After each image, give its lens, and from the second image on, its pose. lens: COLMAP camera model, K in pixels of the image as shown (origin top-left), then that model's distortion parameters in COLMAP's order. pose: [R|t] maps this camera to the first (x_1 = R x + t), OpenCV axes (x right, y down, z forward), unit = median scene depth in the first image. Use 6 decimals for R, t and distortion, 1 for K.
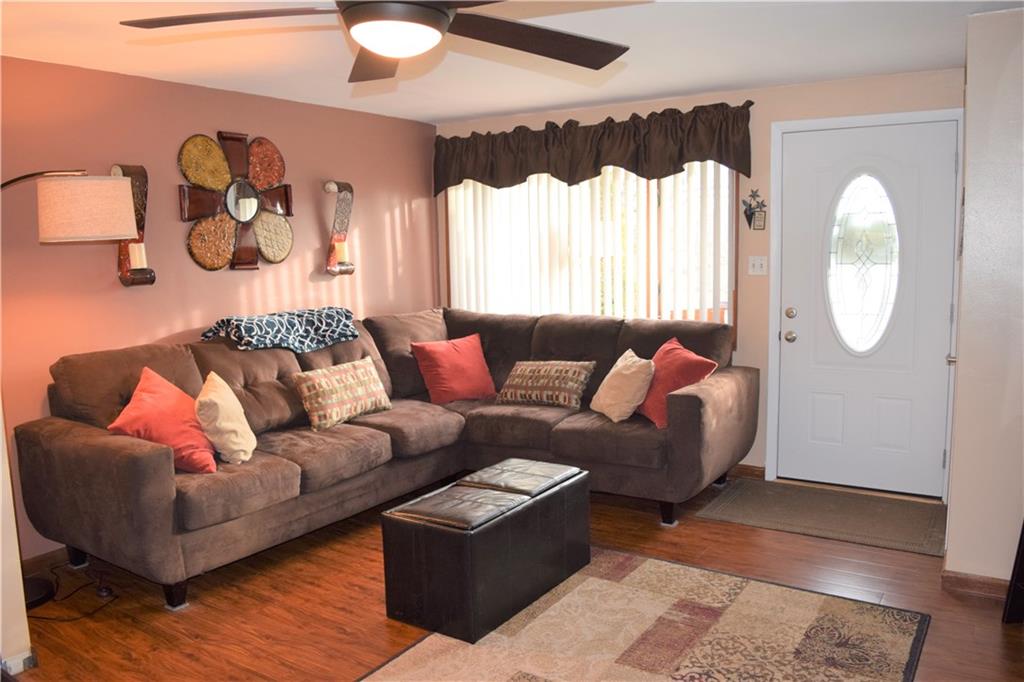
lens RADIAL K [[801.4, 0, 512.0], [0, 801.4, 341.0], [0, 0, 1]] dist [-0.093608, 0.019955]
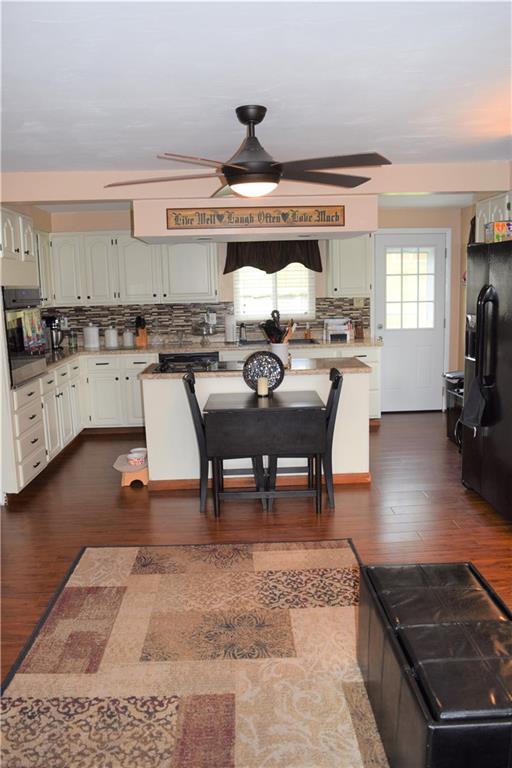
lens RADIAL K [[601.1, 0, 256.0], [0, 601.1, 384.0], [0, 0, 1]] dist [-0.093608, 0.019955]
pose [[-0.815765, 0.130533, -0.563461, 0.313504], [-0.031744, 0.962627, 0.268964, -0.134307], [0.577511, 0.237298, -0.781134, 0.964200]]
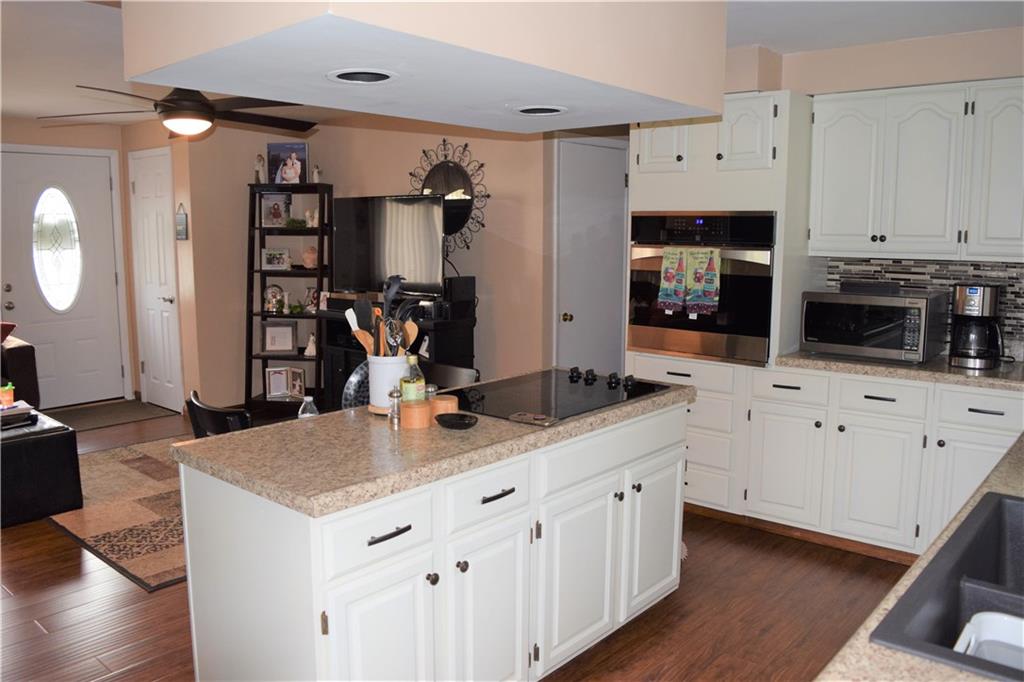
lens RADIAL K [[801.4, 0, 512.0], [0, 801.4, 341.0], [0, 0, 1]] dist [-0.093608, 0.019955]
pose [[0.128108, -0.120431, 0.984421, -0.864902], [0.115897, 0.987617, 0.105740, 0.014262], [-0.984965, 0.100545, 0.140479, -0.003453]]
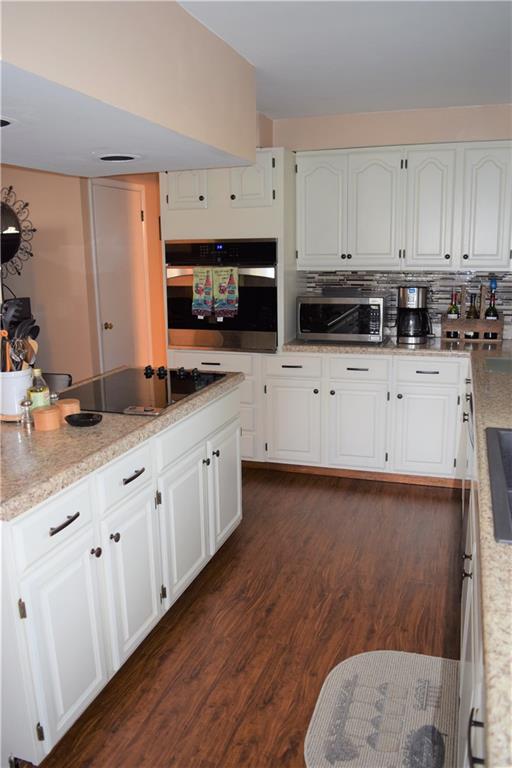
lens RADIAL K [[601.1, 0, 256.0], [0, 601.1, 384.0], [0, 0, 1]] dist [-0.093608, 0.019955]
pose [[-0.254219, -0.189119, 0.948476, -0.833816], [0.136091, 0.963942, 0.228679, 0.001053], [-0.957524, 0.187214, -0.219316, 0.080451]]
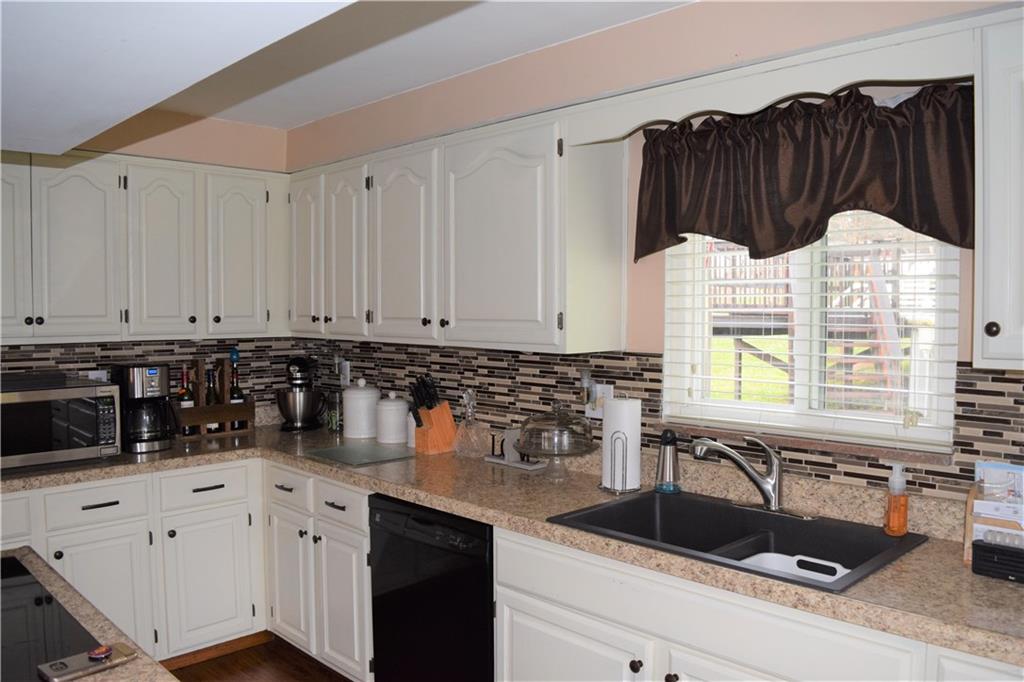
lens RADIAL K [[801.4, 0, 512.0], [0, 801.4, 341.0], [0, 0, 1]] dist [-0.093608, 0.019955]
pose [[-0.977619, 0.007550, 0.210247, -0.544904], [0.041393, 0.986725, 0.157038, -0.032516], [-0.206270, 0.162226, -0.964954, 0.295236]]
